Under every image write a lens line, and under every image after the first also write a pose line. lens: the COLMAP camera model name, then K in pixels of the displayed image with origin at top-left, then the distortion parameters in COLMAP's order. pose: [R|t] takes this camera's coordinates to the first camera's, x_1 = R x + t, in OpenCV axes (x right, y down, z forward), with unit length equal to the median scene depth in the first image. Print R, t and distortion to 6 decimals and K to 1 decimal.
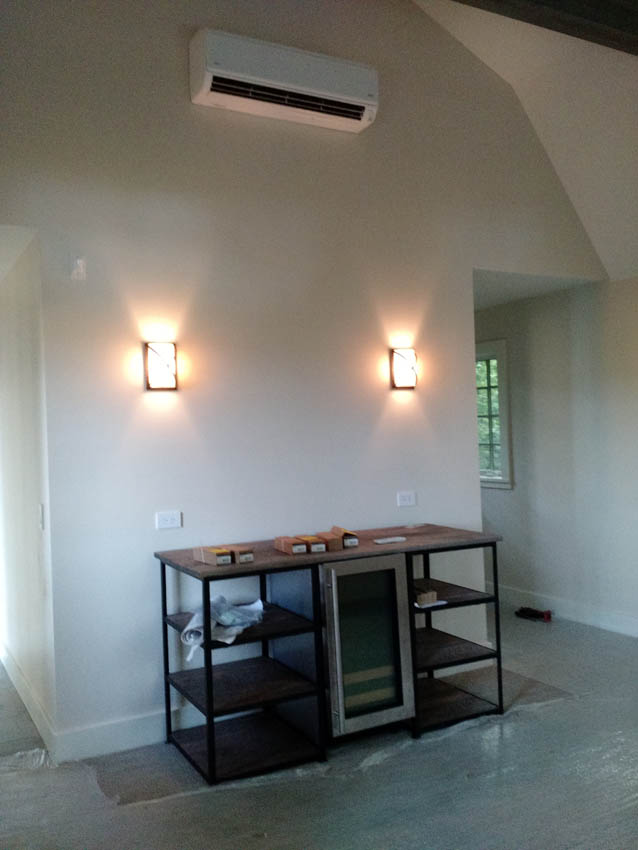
lens RADIAL K [[785.1, 0, 326.0], [0, 785.1, 422.5], [0, 0, 1]] dist [0.123275, -0.295452]
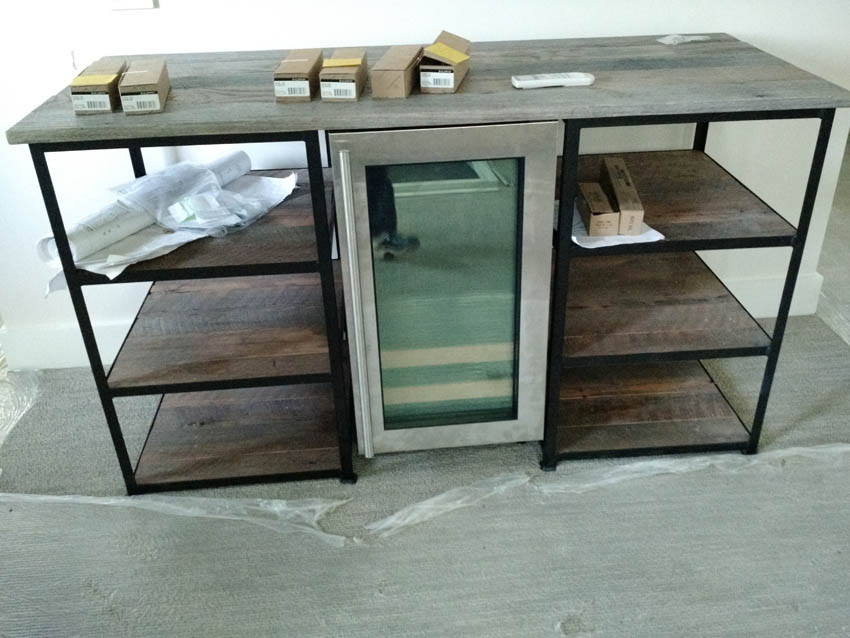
lens RADIAL K [[785.1, 0, 428.3], [0, 785.1, 335.7], [0, 0, 1]] dist [0.123275, -0.295452]
pose [[0.913387, 0.216370, -0.344830, 0.203588], [-0.002441, 0.849954, 0.526852, 0.044327], [0.407084, -0.480378, 0.776865, 0.600338]]
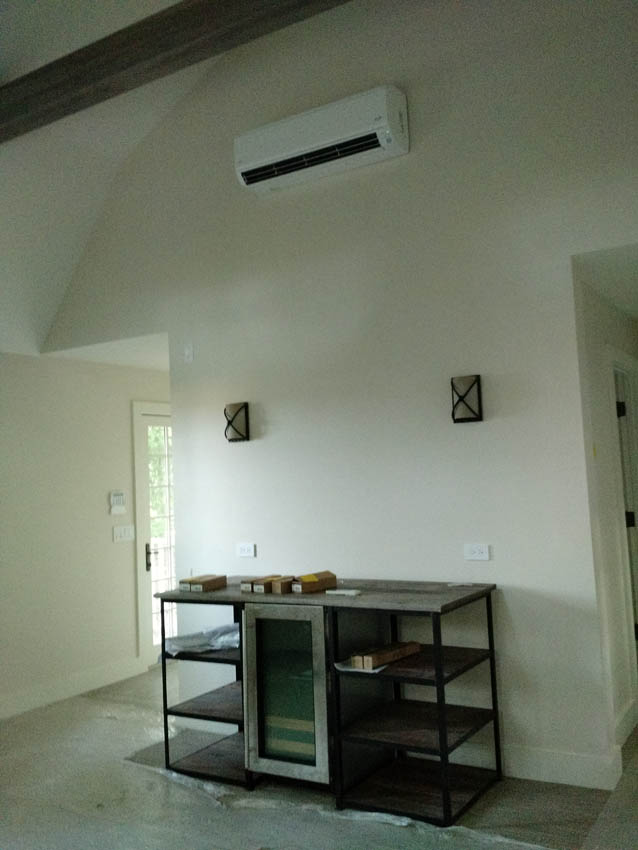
lens RADIAL K [[785.1, 0, 326.0], [0, 785.1, 422.5], [0, 0, 1]] dist [0.123275, -0.295452]
pose [[0.492559, -0.052777, -0.868677, 0.936622], [0.041287, 0.998453, -0.037251, -0.020408], [0.869299, -0.017517, 0.493976, 0.535889]]
